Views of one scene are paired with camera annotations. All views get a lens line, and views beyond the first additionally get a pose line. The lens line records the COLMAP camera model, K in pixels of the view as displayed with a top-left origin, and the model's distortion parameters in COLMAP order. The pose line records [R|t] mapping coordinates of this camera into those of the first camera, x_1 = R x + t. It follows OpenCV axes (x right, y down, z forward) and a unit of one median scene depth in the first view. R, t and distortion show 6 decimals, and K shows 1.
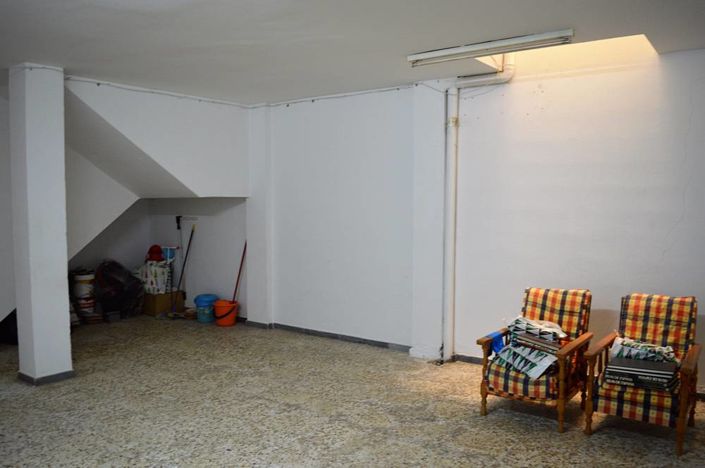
lens RADIAL K [[584.8, 0, 351.4], [0, 584.8, 235.5], [0, 0, 1]] dist [-0.095266, 0.000368]
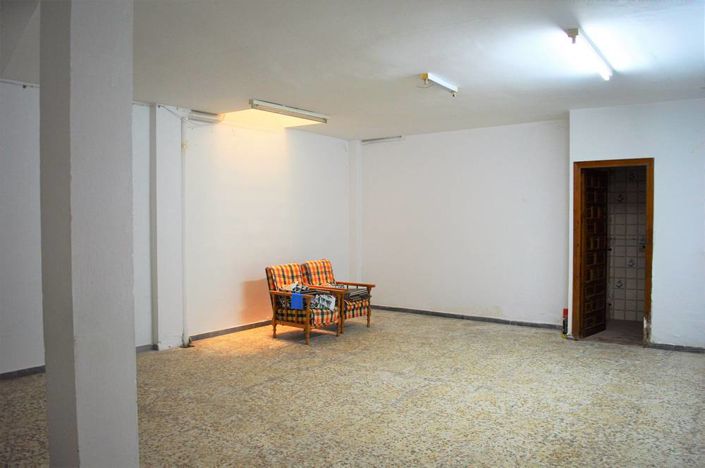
lens RADIAL K [[584.8, 0, 351.1], [0, 584.8, 233.0], [0, 0, 1]] dist [-0.095266, 0.000368]
pose [[-0.015805, -0.026089, 0.999535, -1.309265], [0.063217, 0.997633, 0.027039, -0.027898], [-0.997875, 0.063615, -0.014118, 0.852757]]
